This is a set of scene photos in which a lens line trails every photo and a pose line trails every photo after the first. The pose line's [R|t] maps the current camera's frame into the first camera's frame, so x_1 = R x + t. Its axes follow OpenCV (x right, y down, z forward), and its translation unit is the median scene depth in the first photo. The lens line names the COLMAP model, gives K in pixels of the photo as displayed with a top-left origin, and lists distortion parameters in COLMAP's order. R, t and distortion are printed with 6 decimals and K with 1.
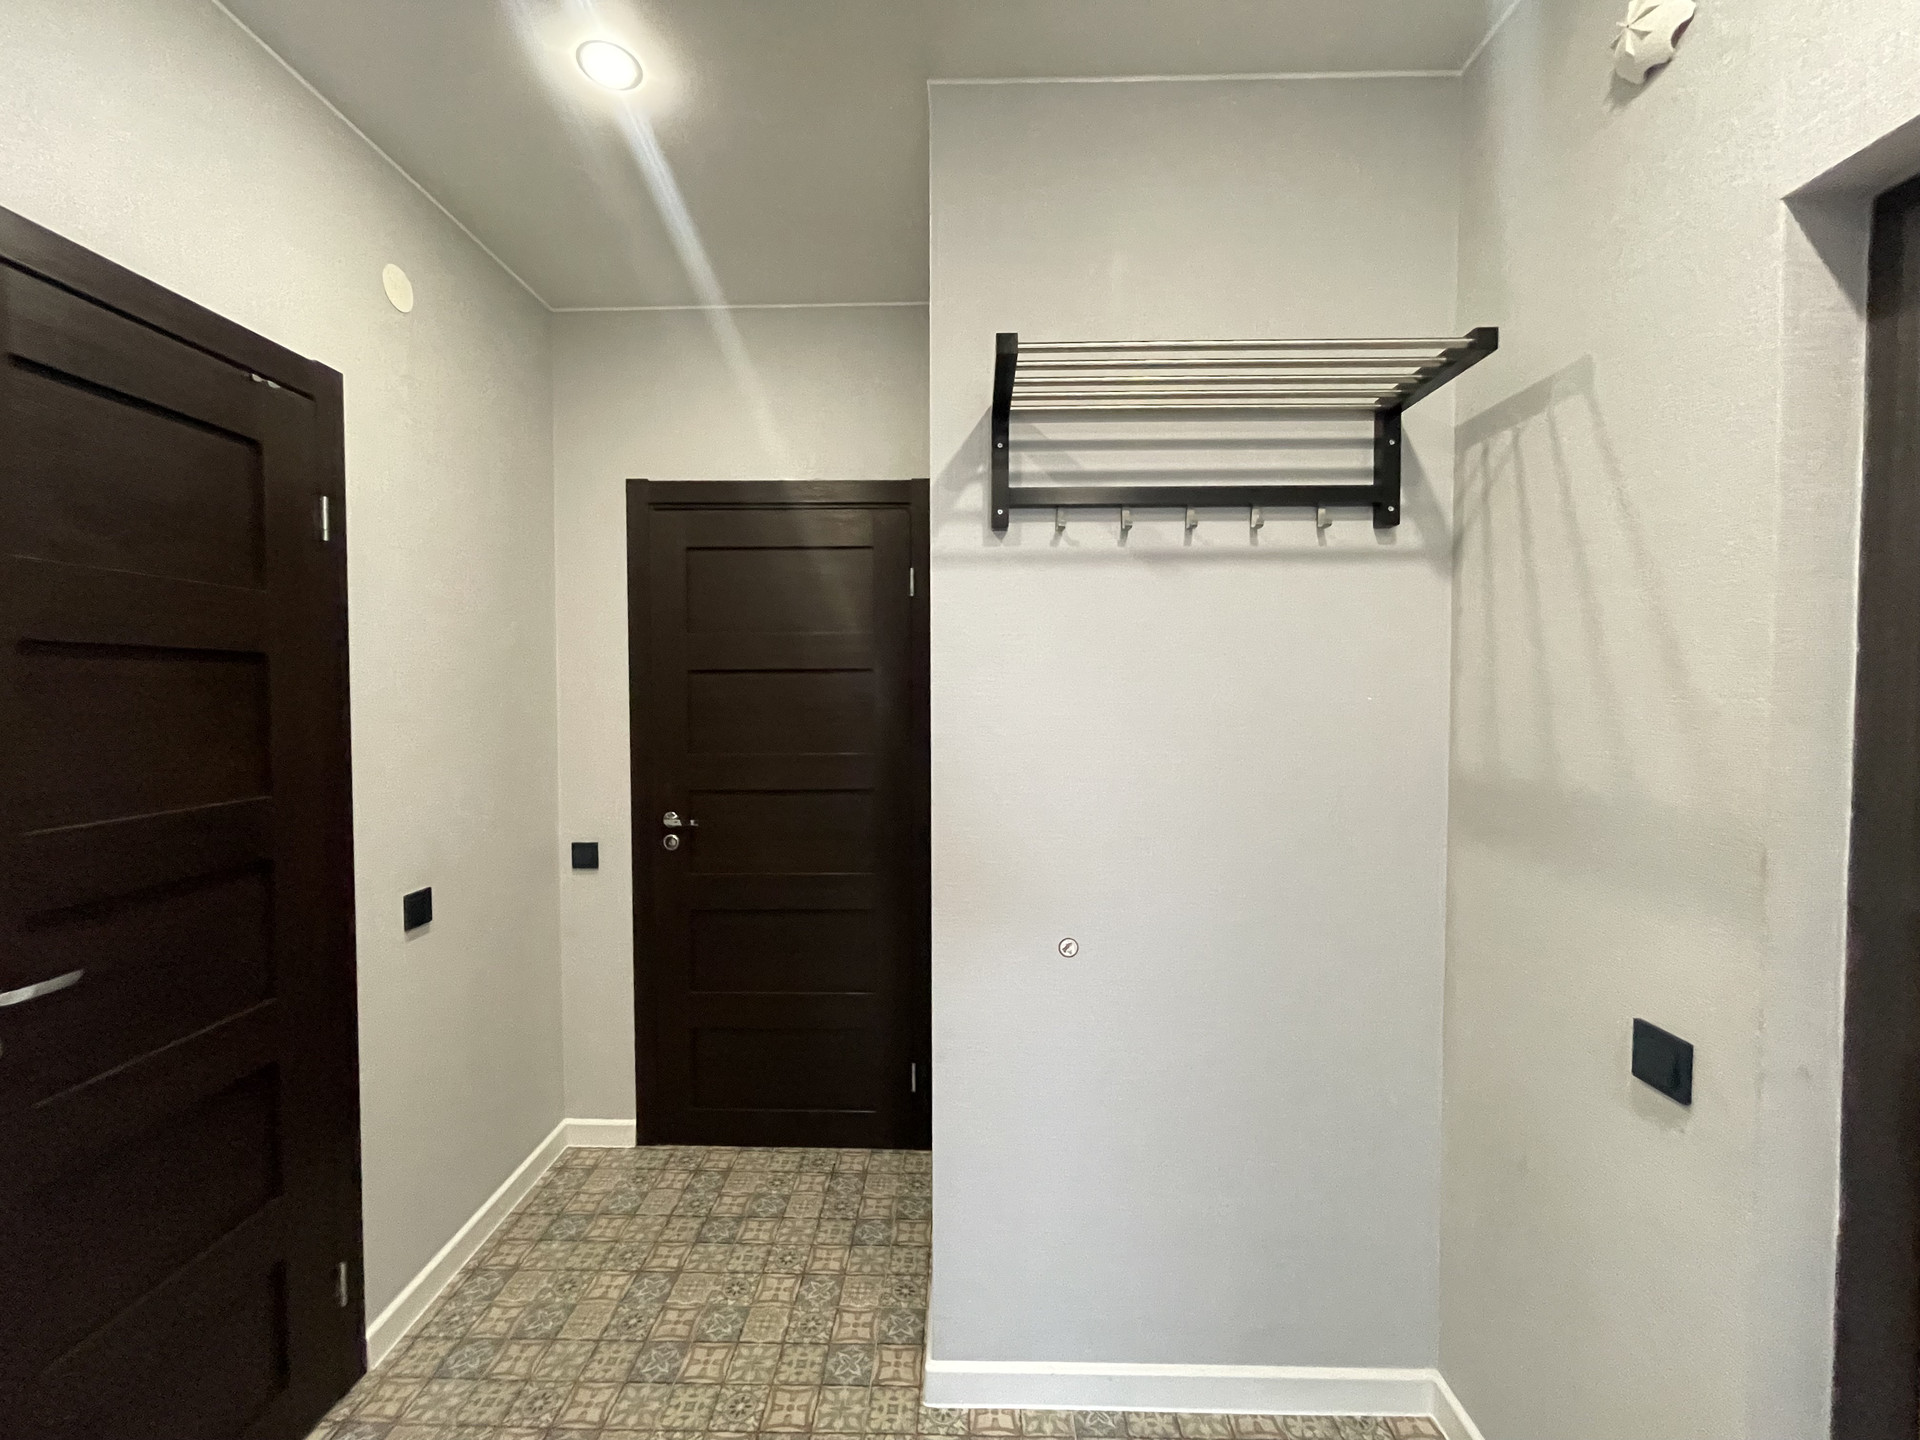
lens RADIAL K [[787.4, 0, 960.8], [0, 787.4, 717.8], [0, 0, 1]] dist [-0.000685, -0.000151]
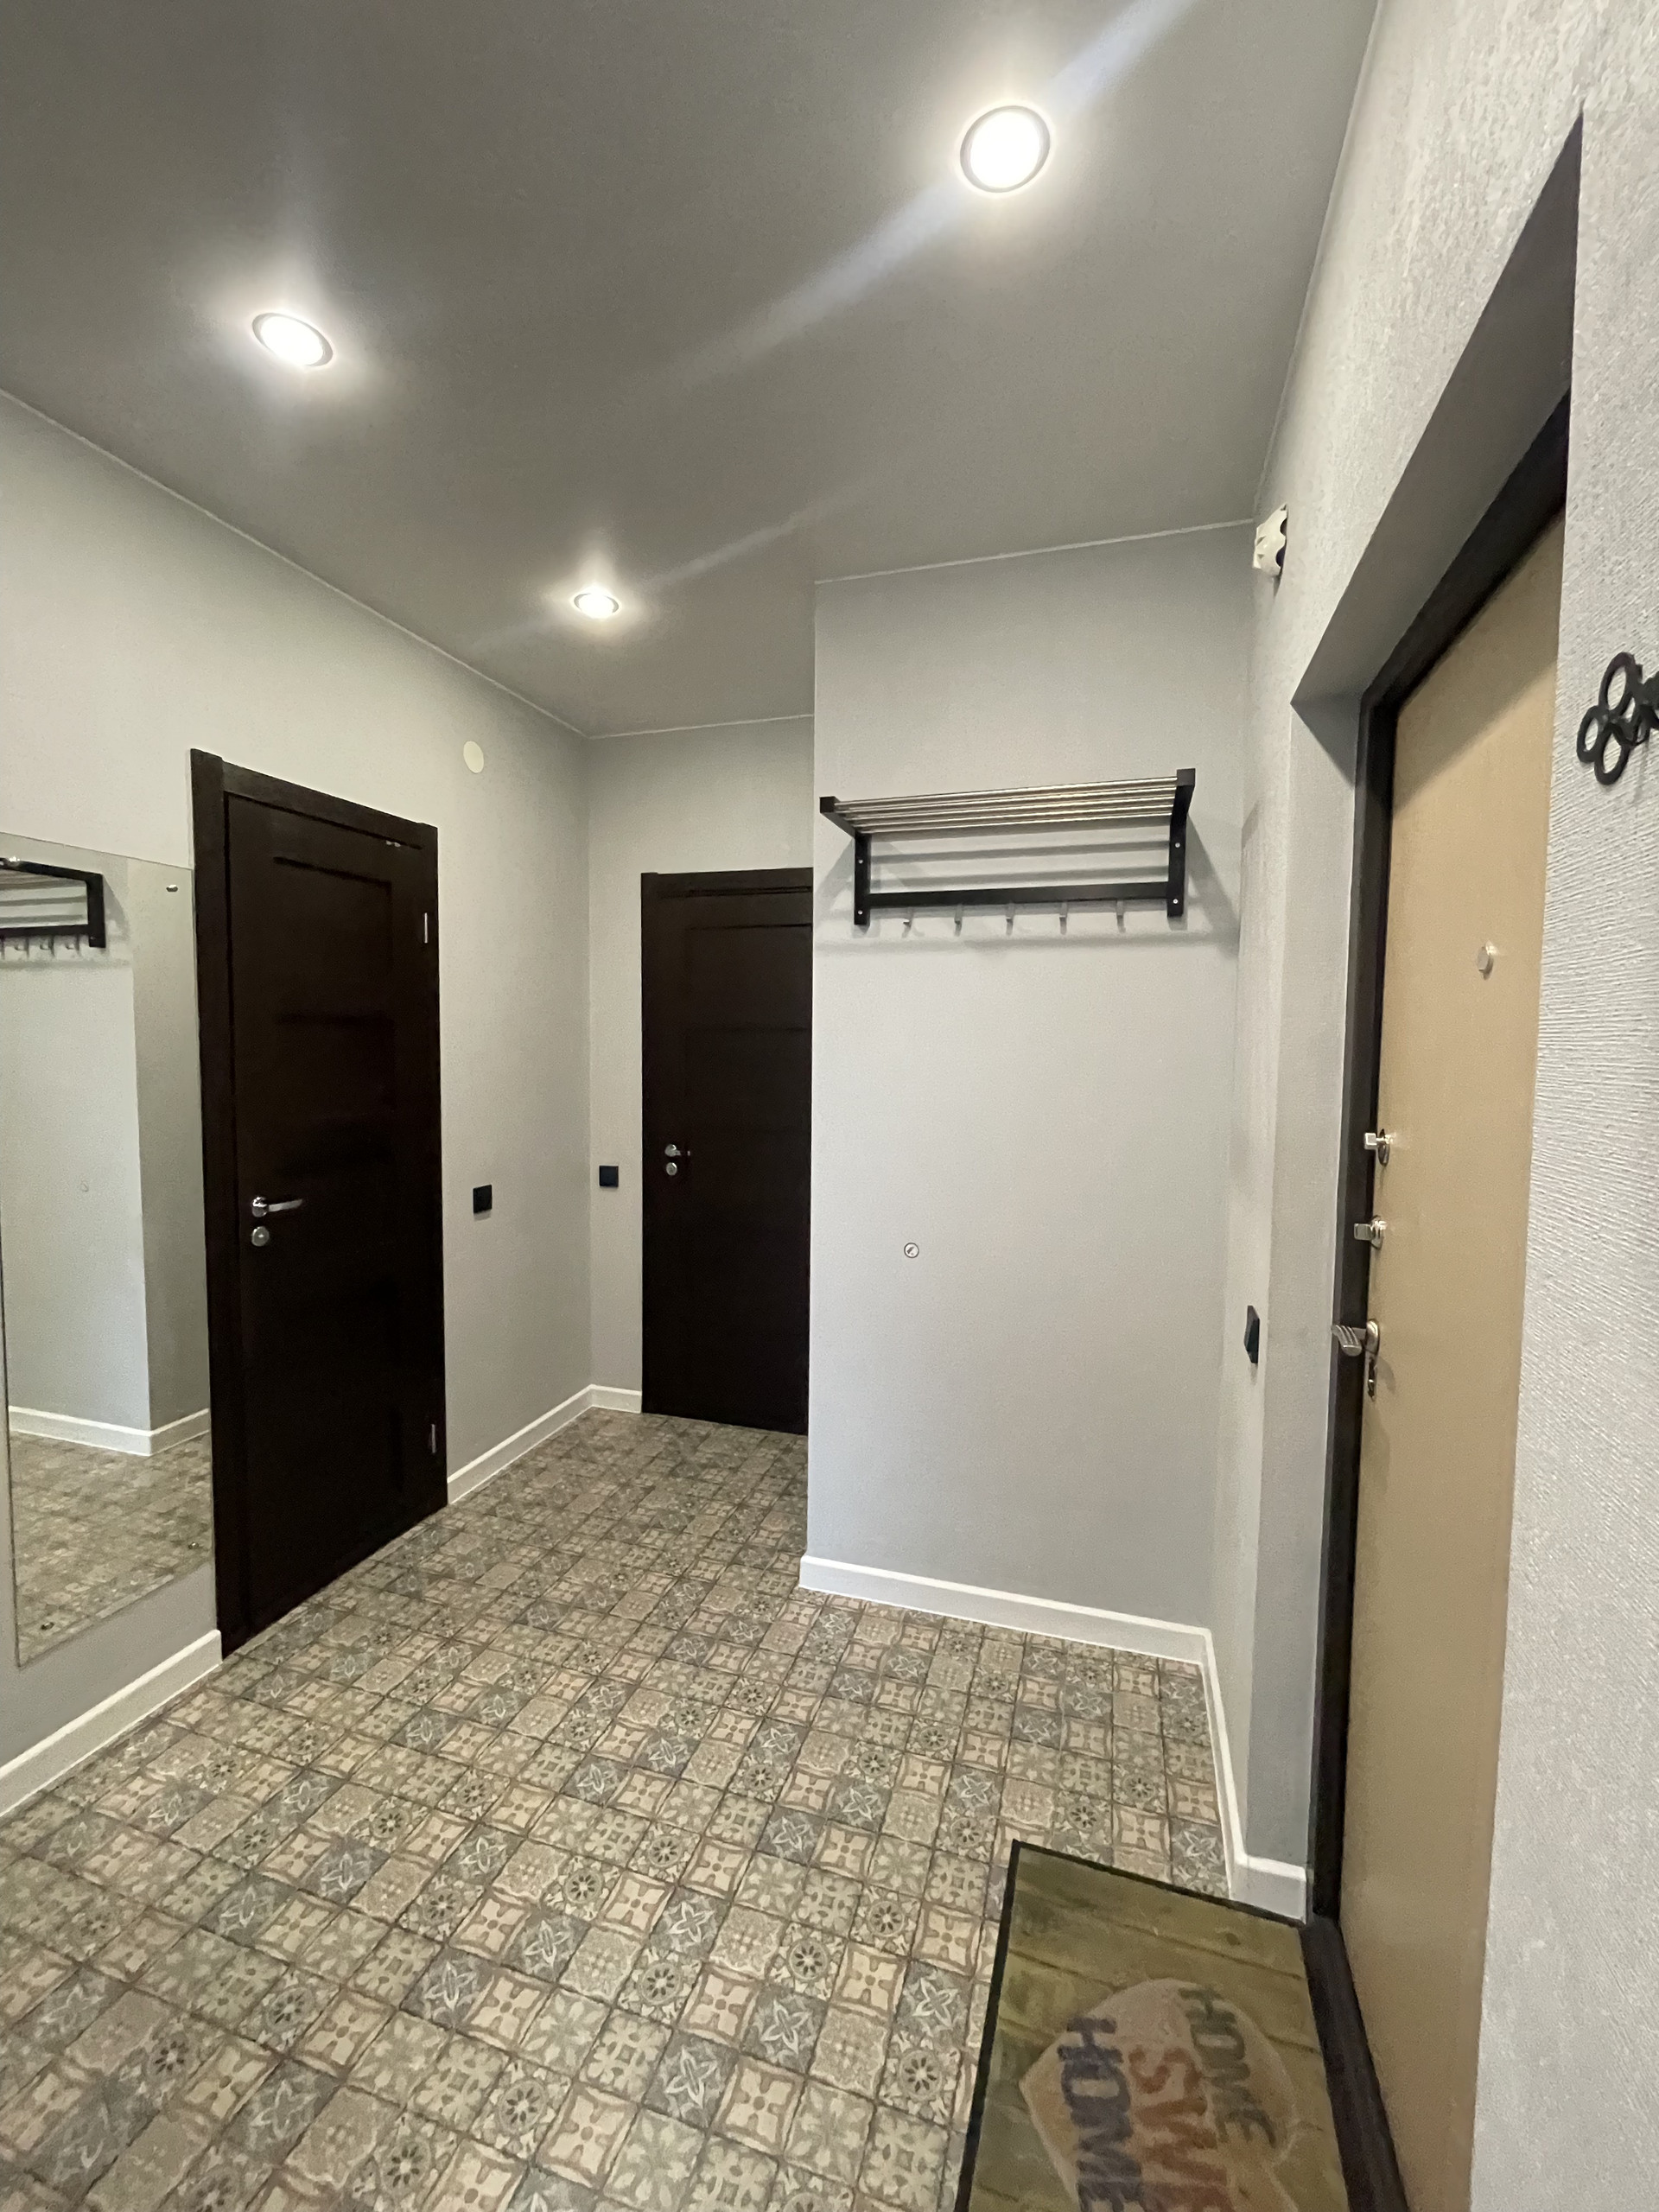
lens RADIAL K [[907.2, 0, 829.7], [0, 907.2, 1099.6], [0, 0, 1]] dist [-0.000685, -0.000151]
pose [[0.959874, 0.028915, -0.278936, 0.387936], [-0.020708, 0.999263, 0.032325, -0.000227], [0.279665, -0.025252, 0.959766, -0.416198]]
